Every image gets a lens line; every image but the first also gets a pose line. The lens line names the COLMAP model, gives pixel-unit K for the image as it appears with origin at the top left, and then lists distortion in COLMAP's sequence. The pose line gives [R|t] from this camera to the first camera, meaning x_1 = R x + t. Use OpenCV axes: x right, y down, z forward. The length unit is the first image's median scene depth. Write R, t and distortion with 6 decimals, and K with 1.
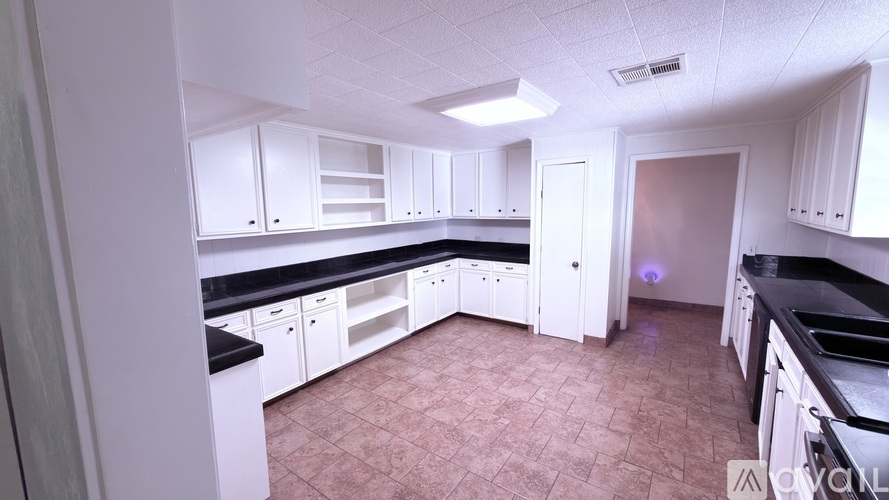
lens RADIAL K [[355.0, 0, 444.5], [0, 355.0, 250.0], [0, 0, 1]] dist [0.000324, 0.000195]
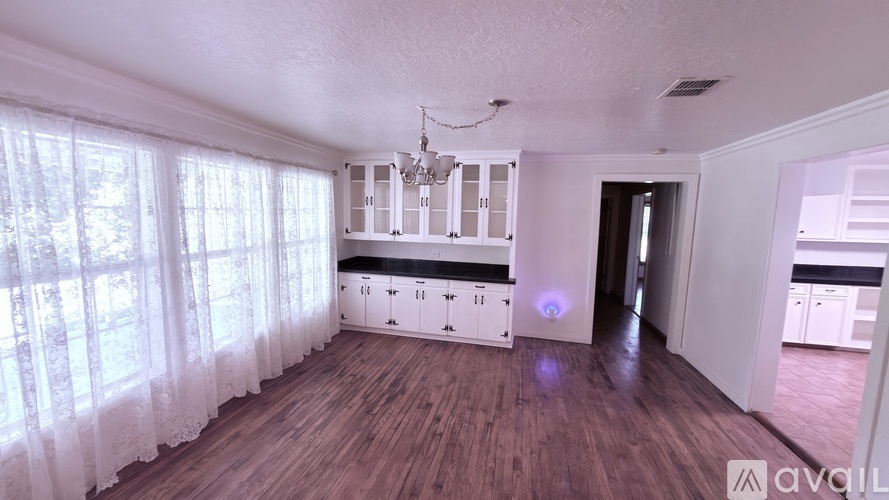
lens RADIAL K [[354.3, 0, 444.5], [0, 354.3, 250.0], [0, 0, 1]] dist [-0.001896, -0.000326]
pose [[0.372853, 0.124513, -0.919498, 0.323767], [-0.156571, 0.985189, 0.069919, 0.119462], [0.914585, 0.117897, 0.386826, -0.887314]]
